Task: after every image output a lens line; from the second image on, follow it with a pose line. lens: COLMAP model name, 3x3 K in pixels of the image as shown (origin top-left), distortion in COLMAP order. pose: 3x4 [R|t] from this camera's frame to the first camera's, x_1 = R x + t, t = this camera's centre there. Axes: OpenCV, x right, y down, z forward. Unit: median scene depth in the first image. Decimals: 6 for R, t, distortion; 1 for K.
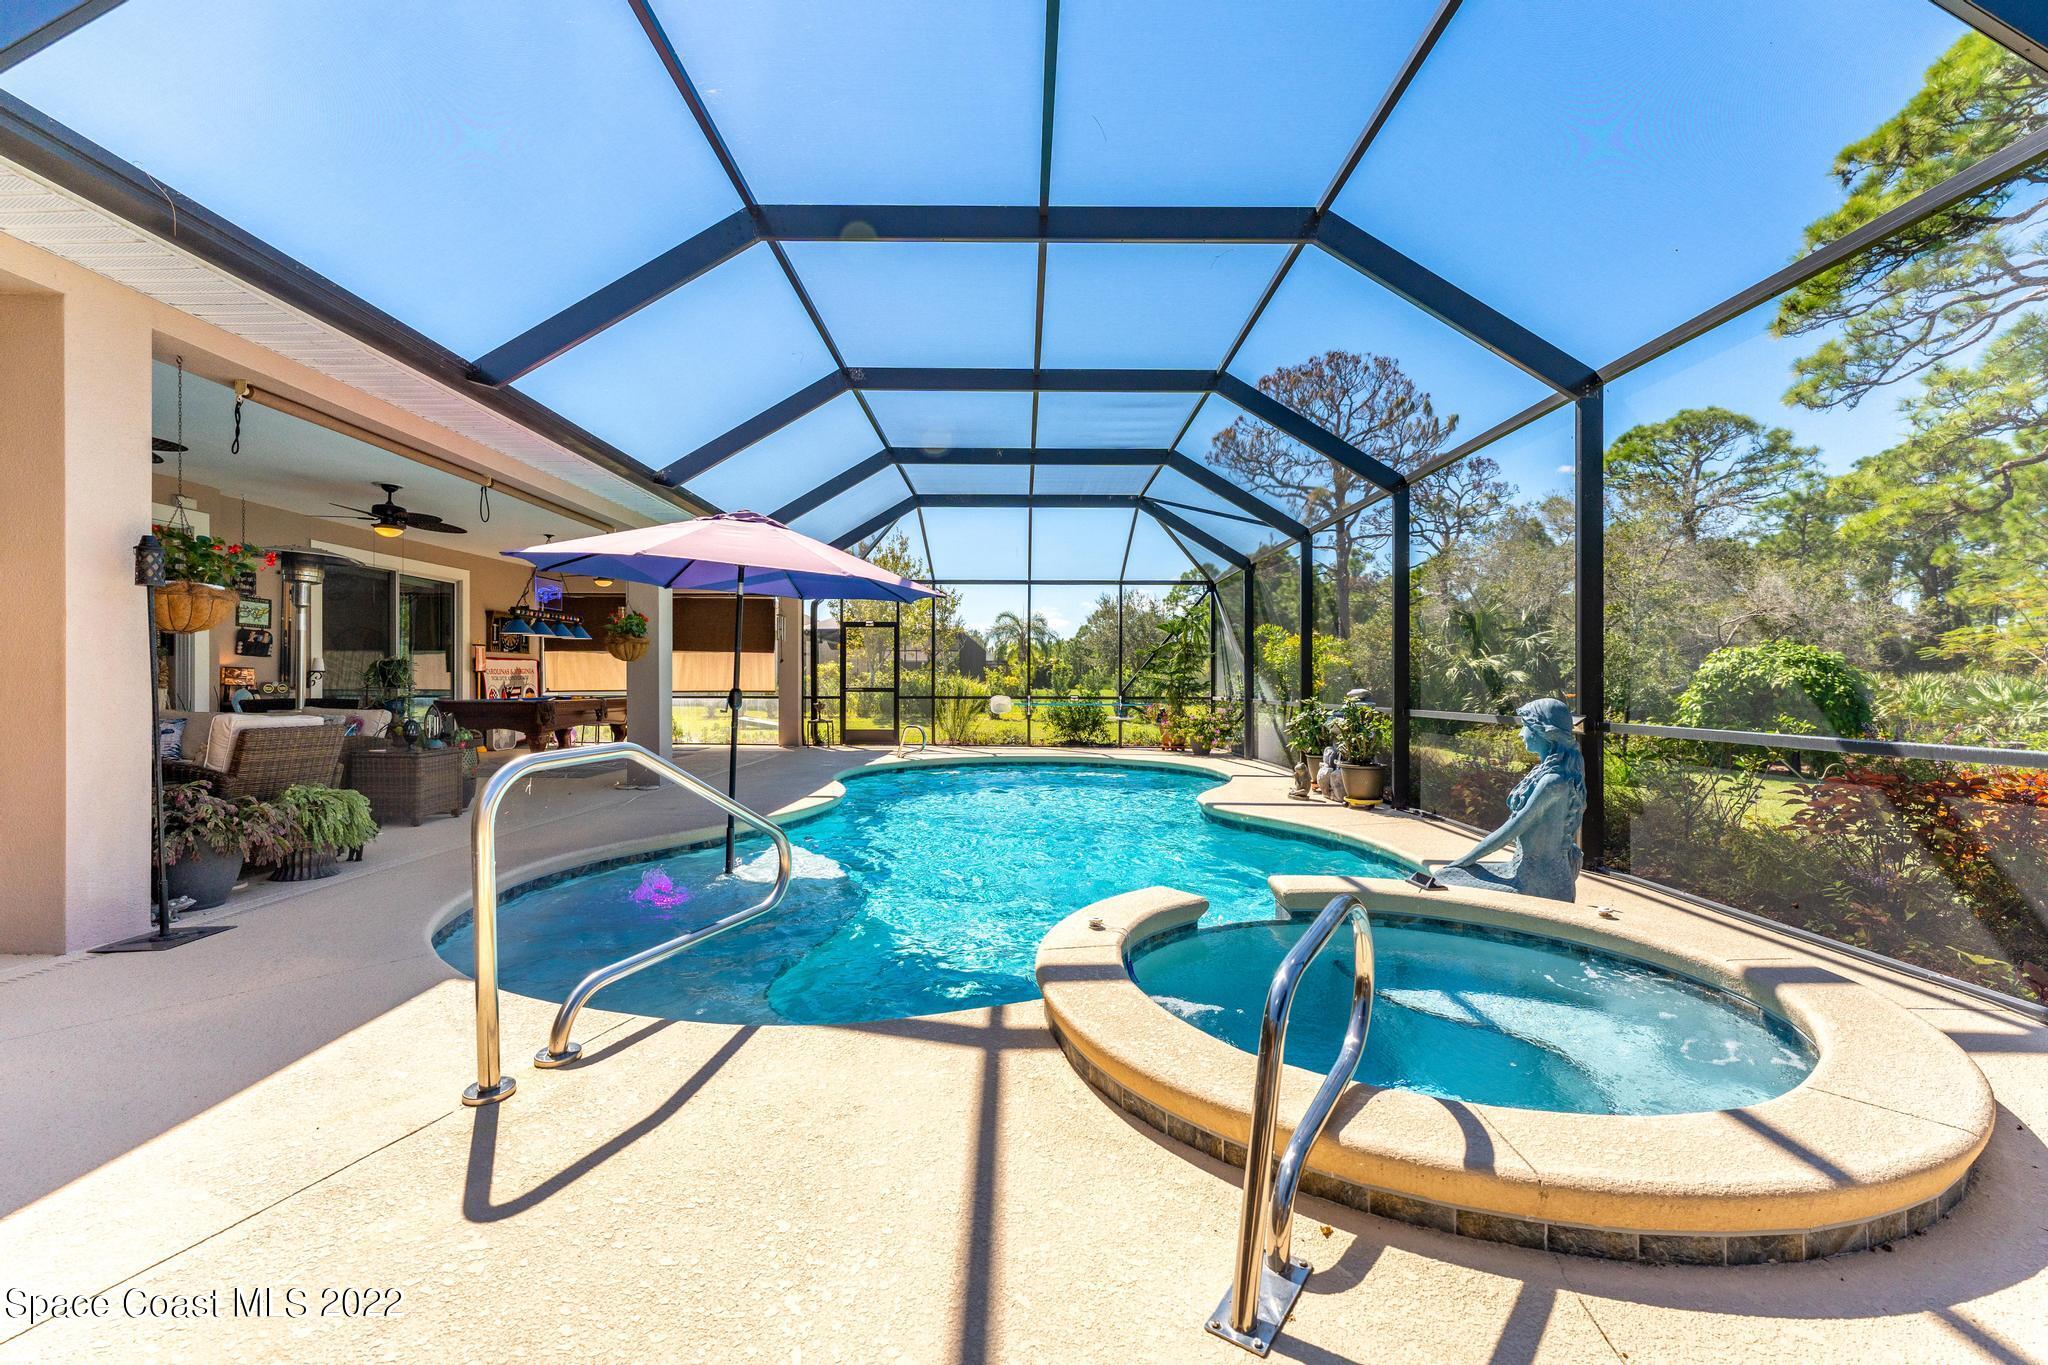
lens RADIAL K [[823.6, 0, 1029.3], [0, 823.6, 685.7], [0, 0, 1]] dist [0.001085, 0.000169]
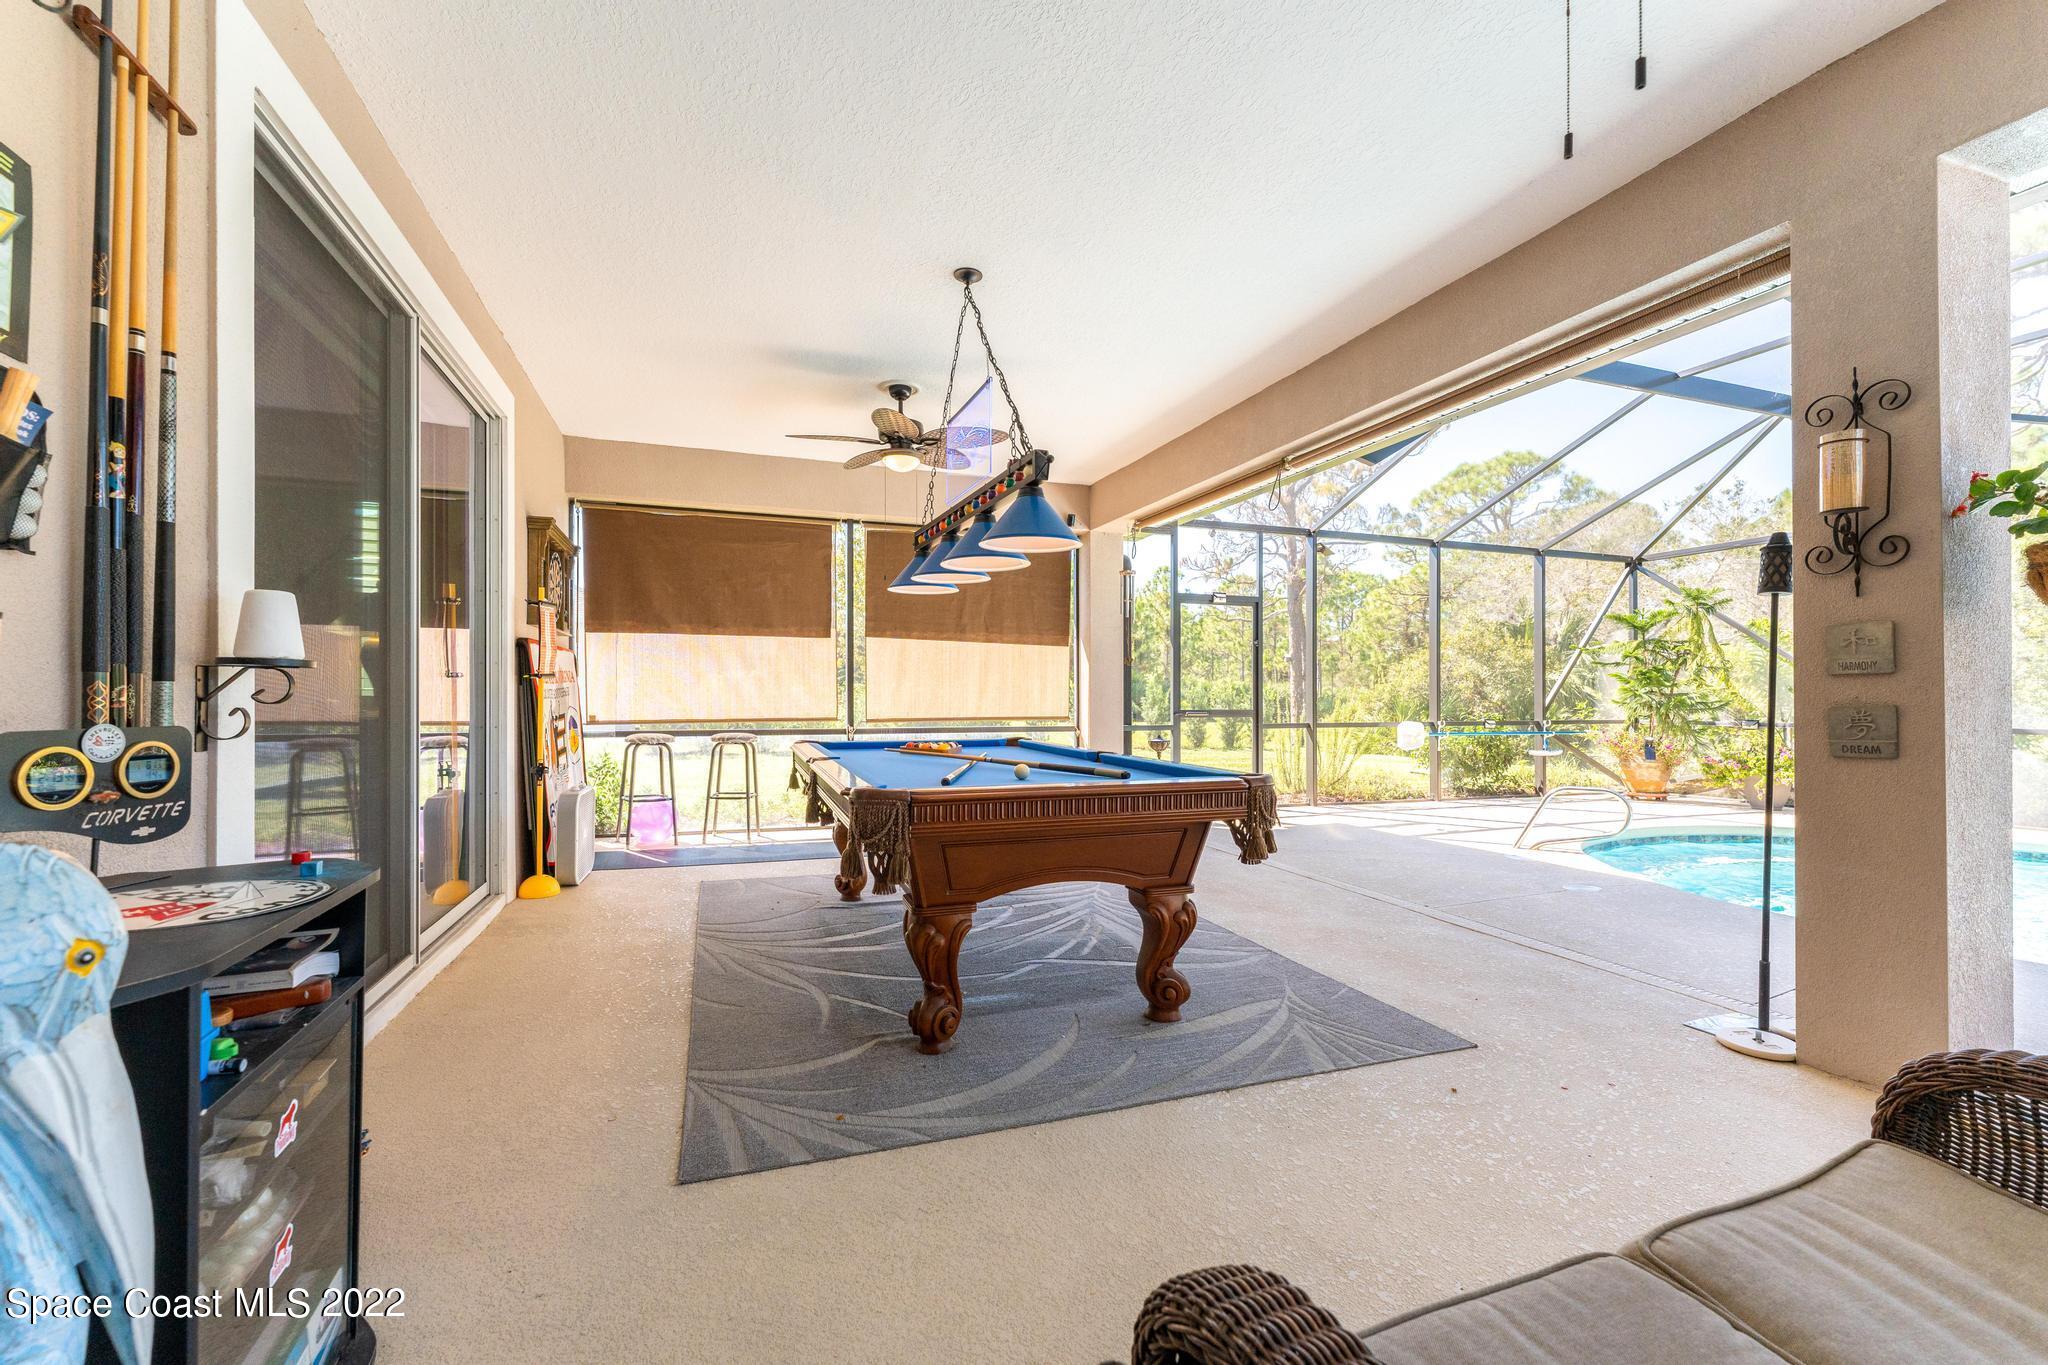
lens RADIAL K [[811.2, 0, 1030.1], [0, 811.2, 699.8], [0, 0, 1]] dist [-0.019445, 0.000010]
pose [[0.939897, 0.000119, 0.341458, -0.714398], [0.000818, 0.999996, -0.002599, -0.006257], [-0.341457, 0.002722, 0.939893, 0.729518]]
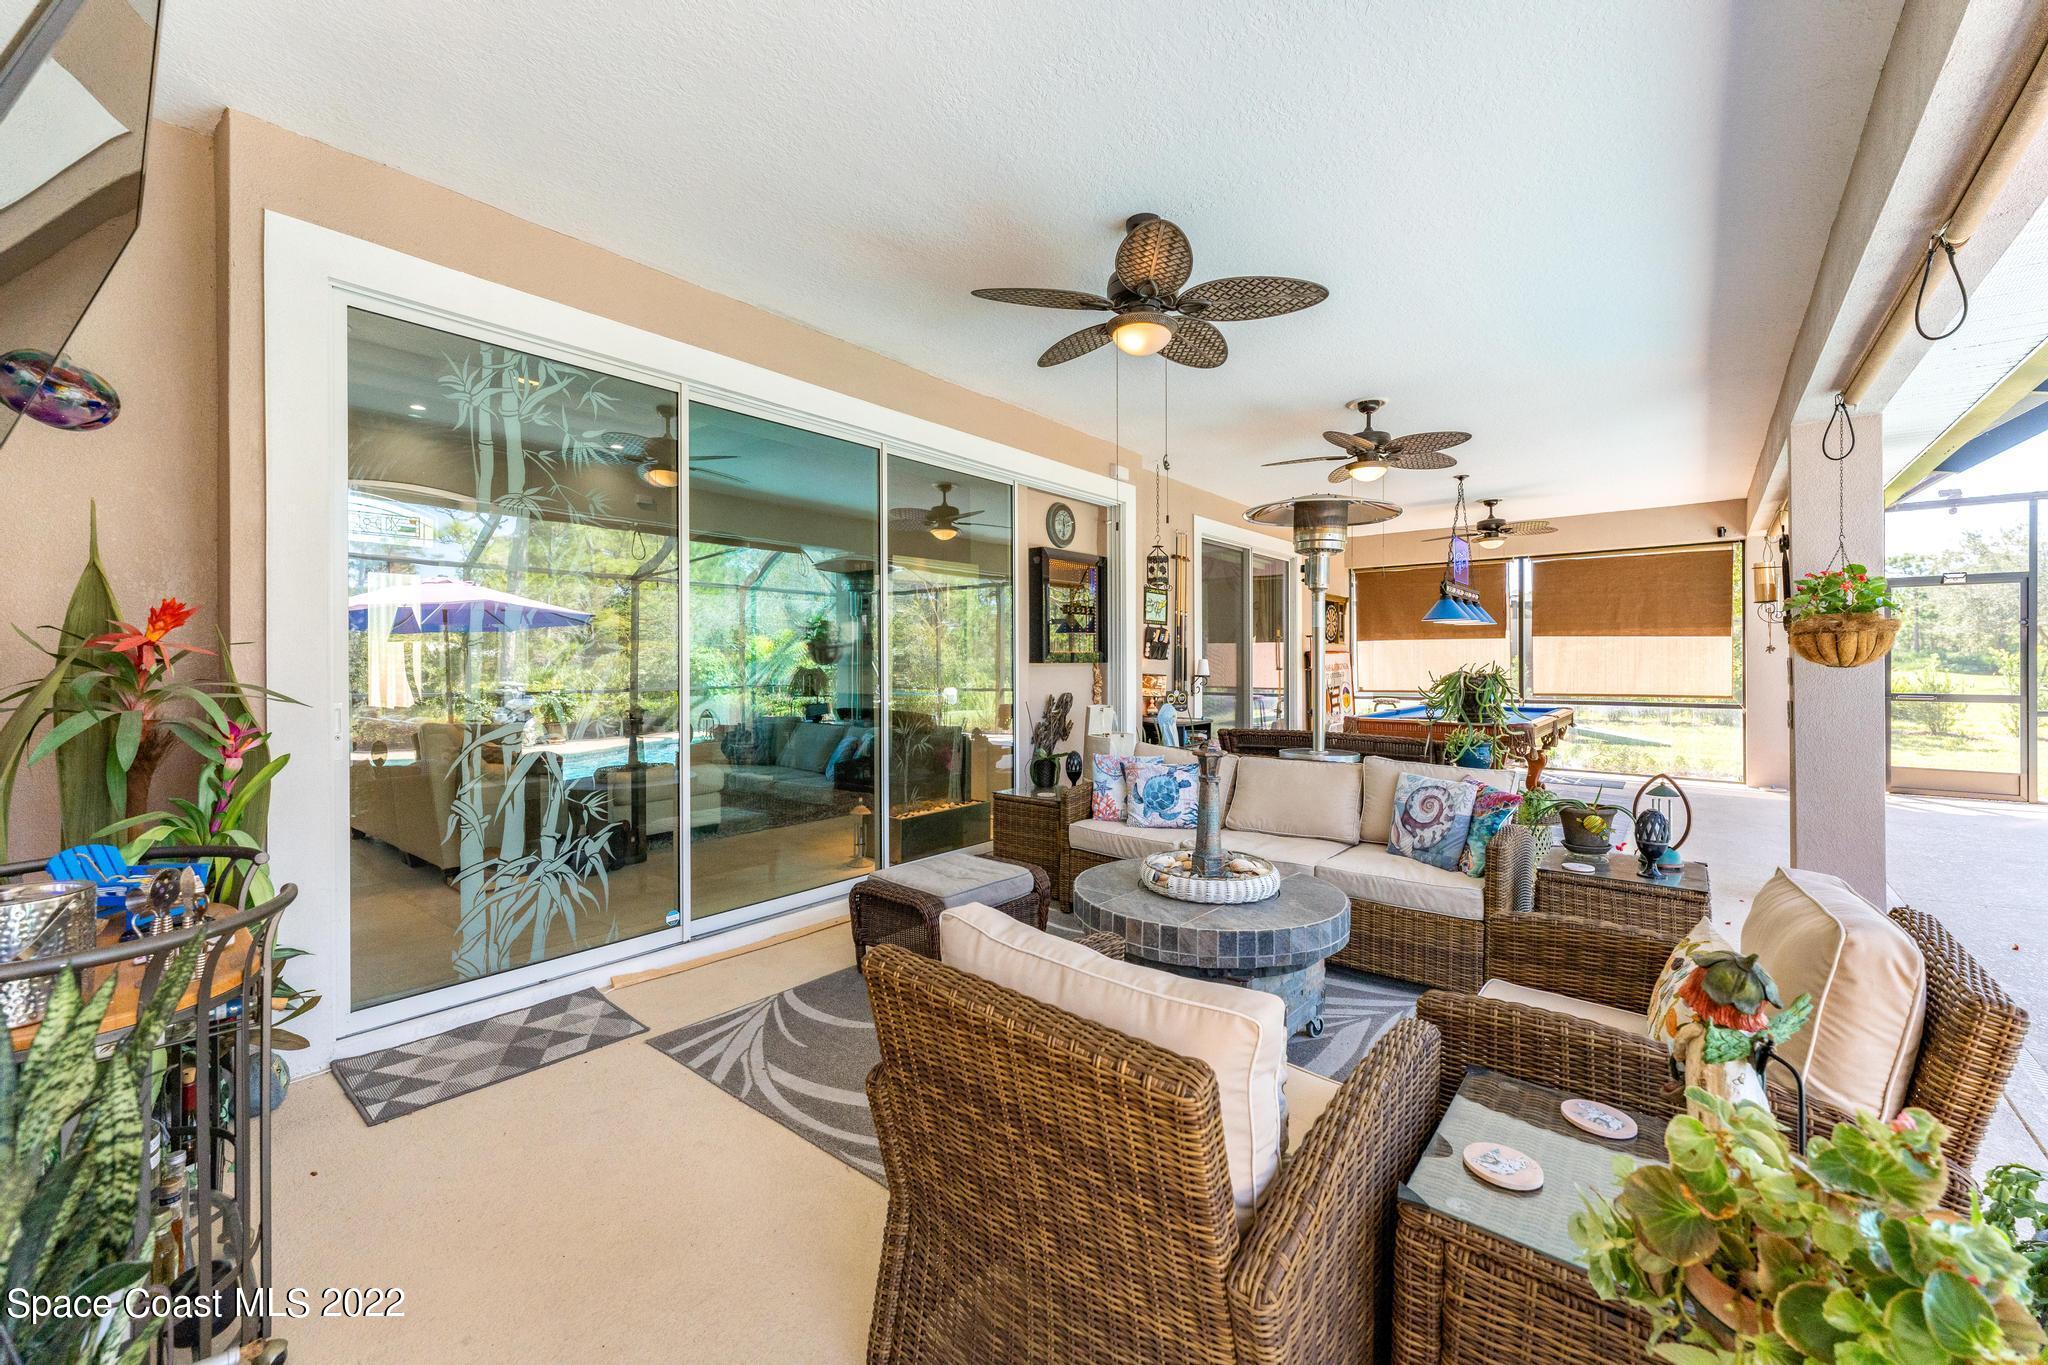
lens RADIAL K [[822.4, 0, 1017.8], [0, 822.4, 662.4], [0, 0, 1]] dist [0.010391, -0.000027]
pose [[0.758566, -0.003768, -0.651585, -0.437641], [0.001260, 0.999990, -0.004316, -0.025288], [0.651595, 0.002453, 0.758563, 0.247734]]
